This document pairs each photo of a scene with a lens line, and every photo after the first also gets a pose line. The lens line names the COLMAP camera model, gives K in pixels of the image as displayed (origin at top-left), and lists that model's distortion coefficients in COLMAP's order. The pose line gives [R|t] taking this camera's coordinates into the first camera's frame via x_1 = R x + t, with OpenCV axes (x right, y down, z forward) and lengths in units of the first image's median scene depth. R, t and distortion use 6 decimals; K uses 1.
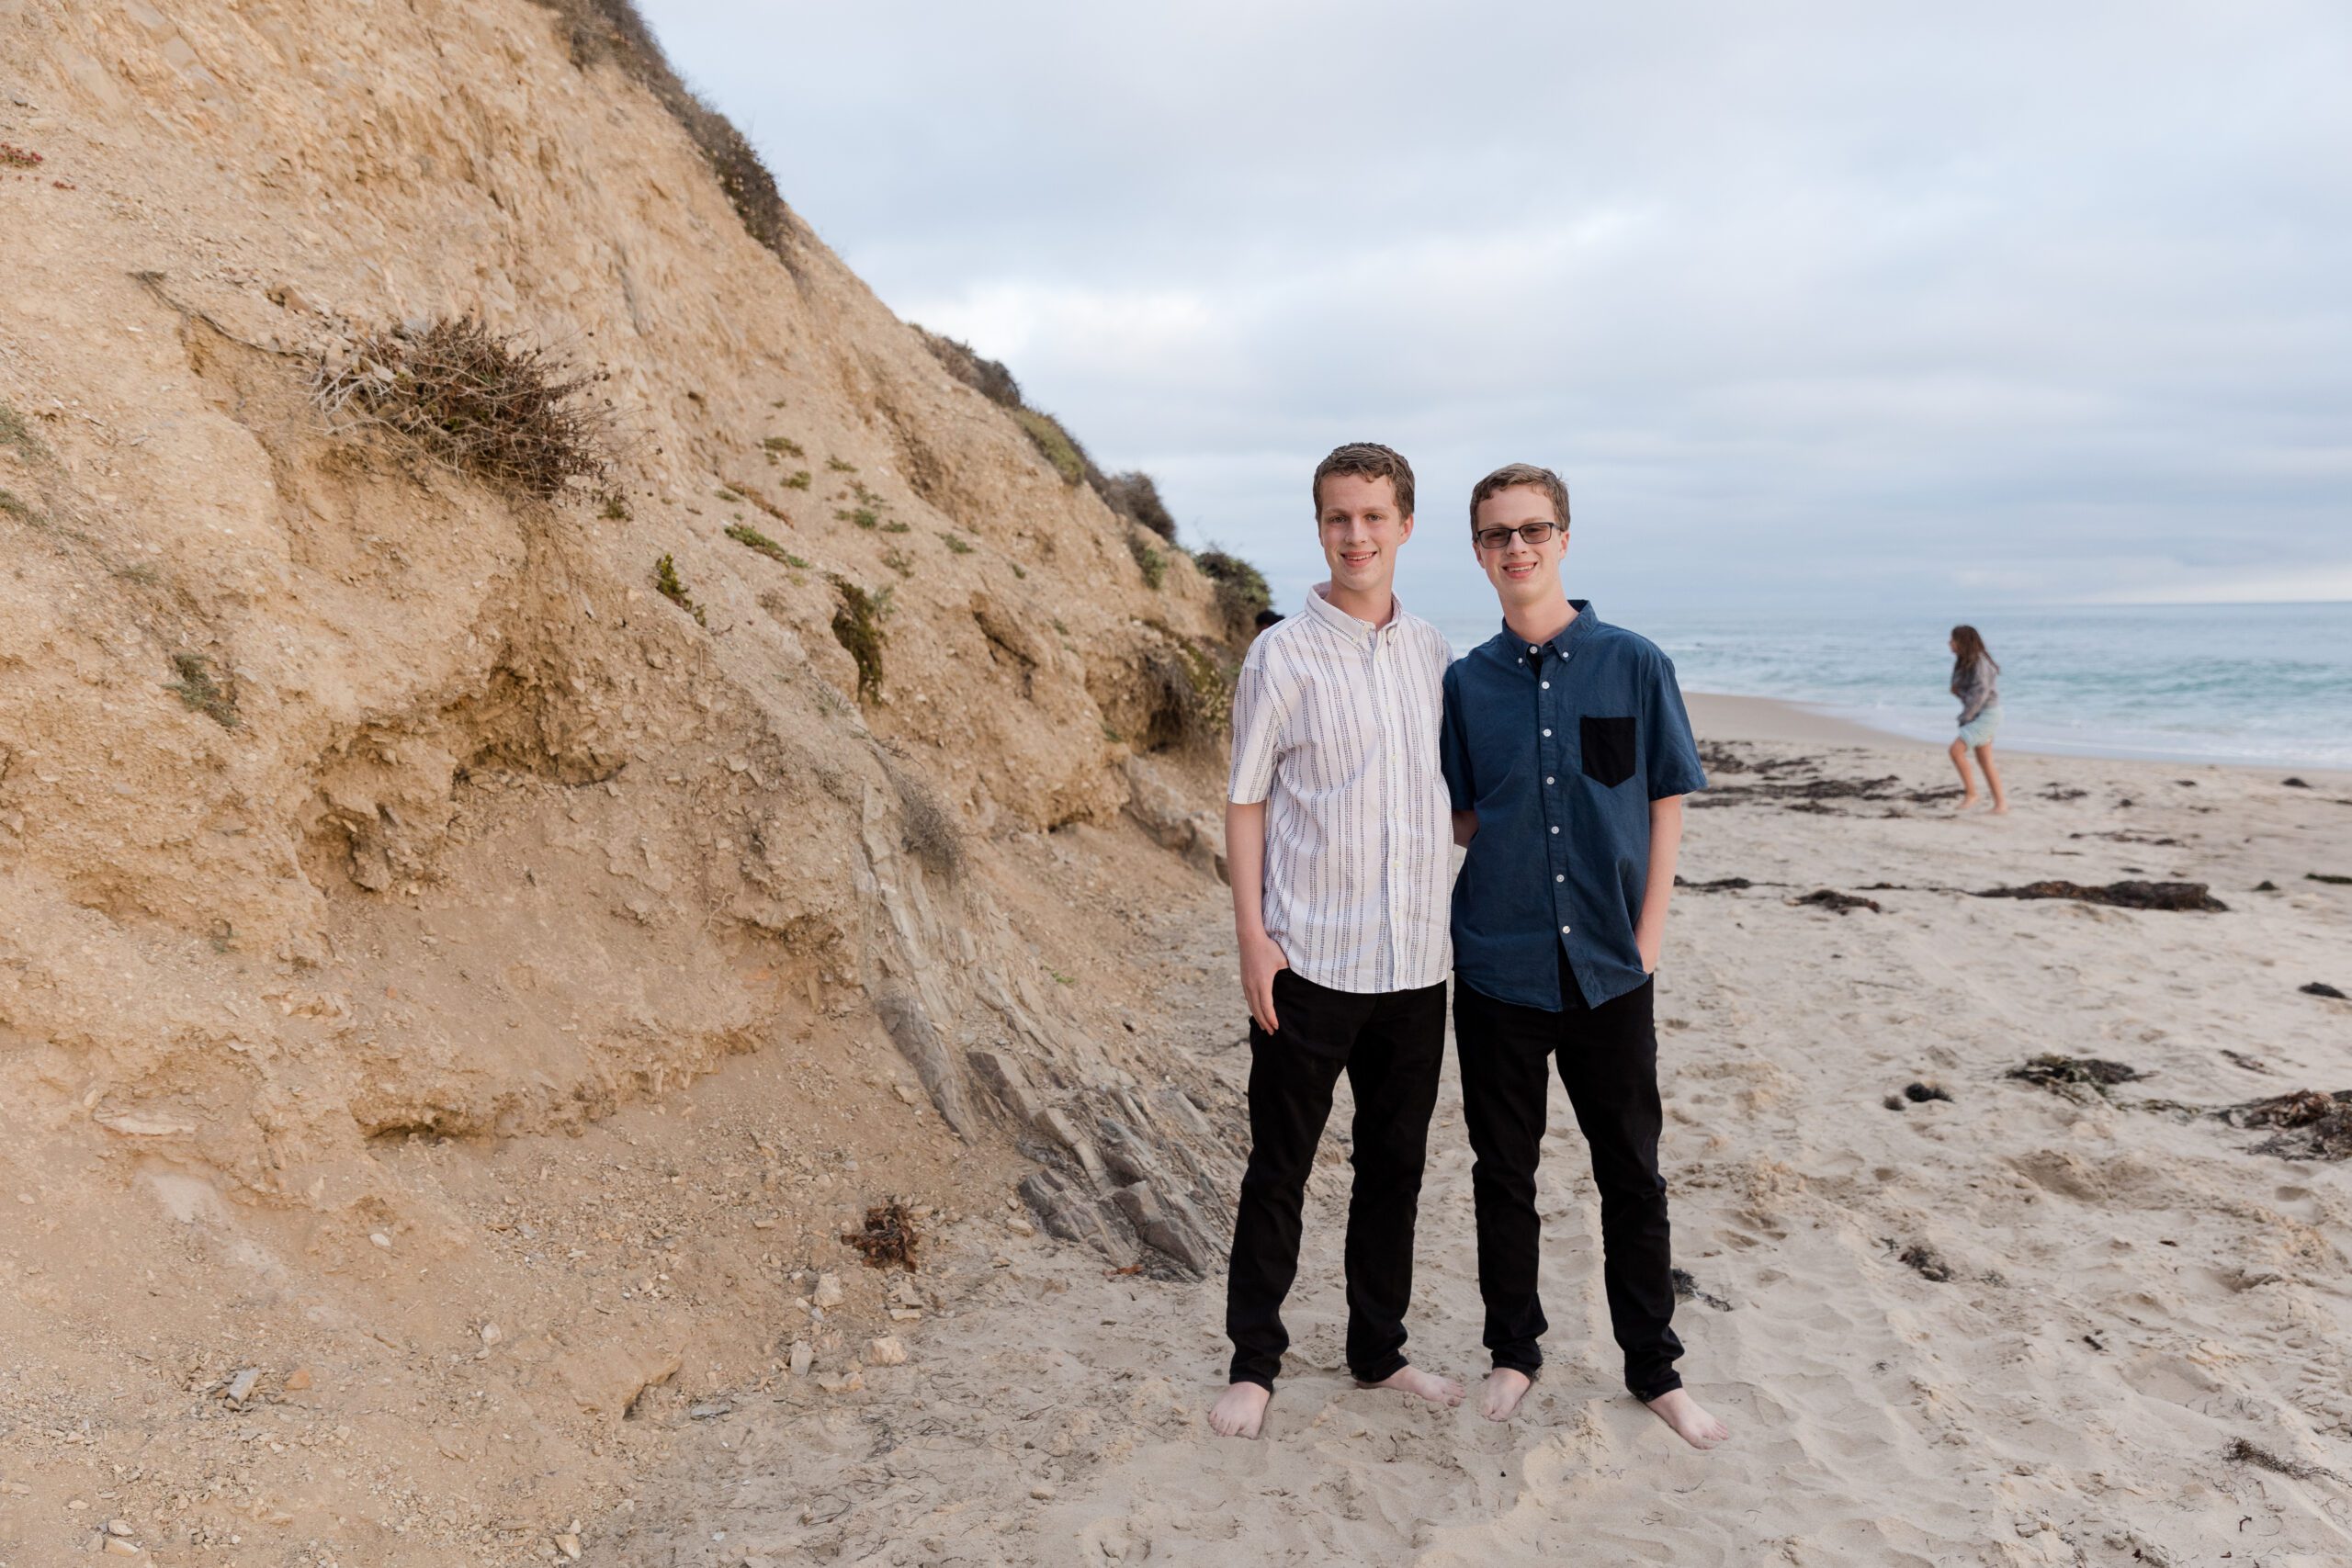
lens RADIAL K [[3453.9, 0, 1176.0], [0, 3453.9, 784.0], [0, 0, 1]] dist [0.029157, -0.011855]
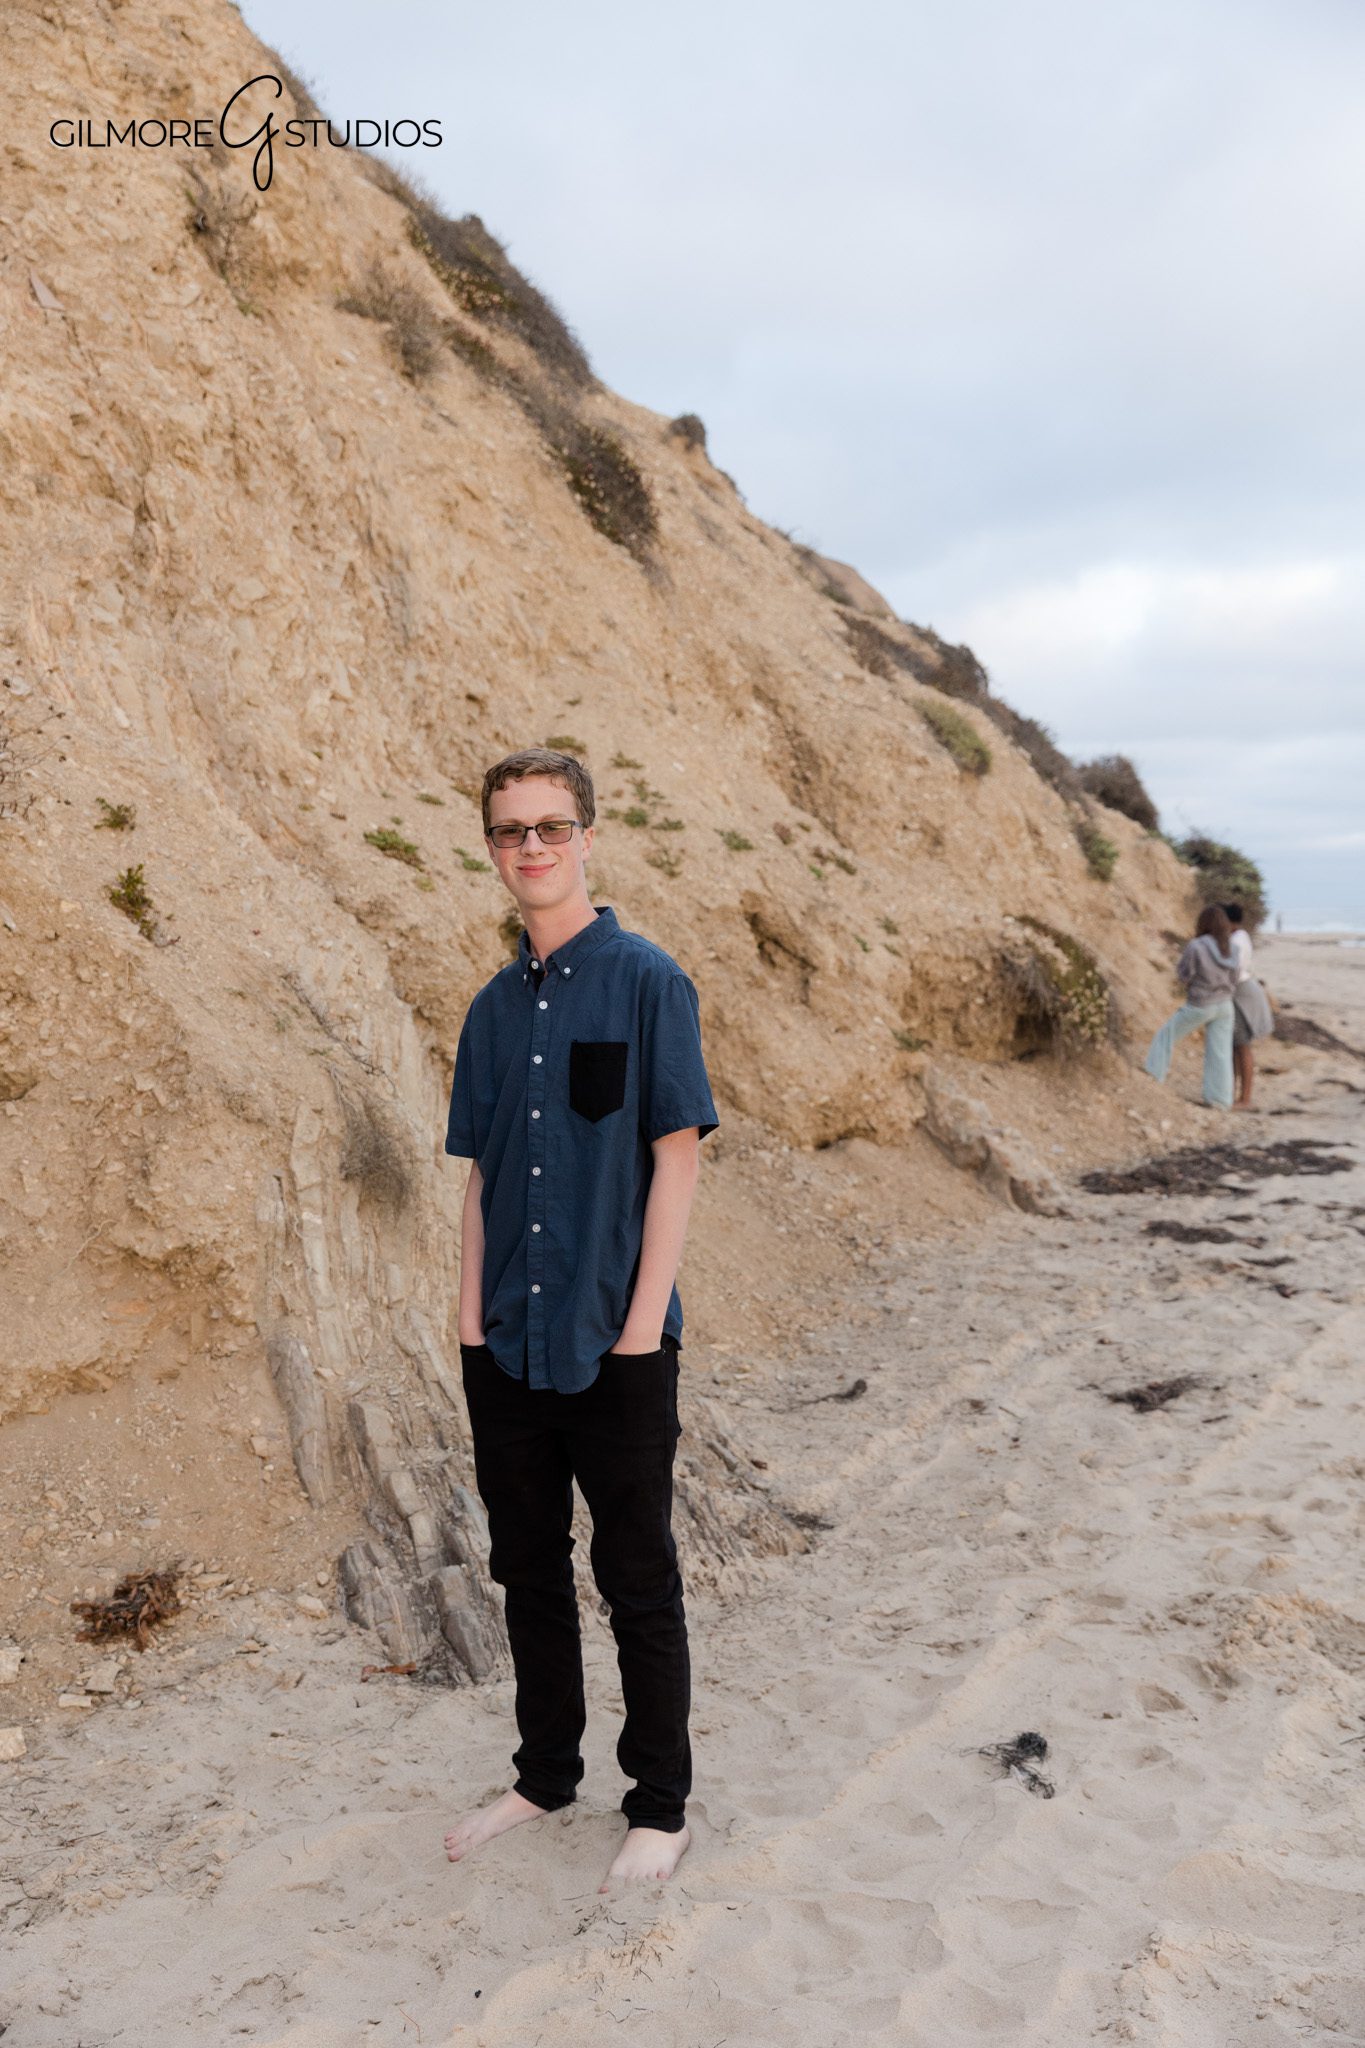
lens RADIAL K [[3007.8, 0, 680.1], [0, 3007.8, 994.6], [0, 0, 1]] dist [0.029157, -0.011855]
pose [[0.881637, -0.003320, -0.471916, 0.313258], [-0.005614, 0.999831, -0.017521, -0.013113], [0.471895, 0.018097, 0.881469, 0.272425]]
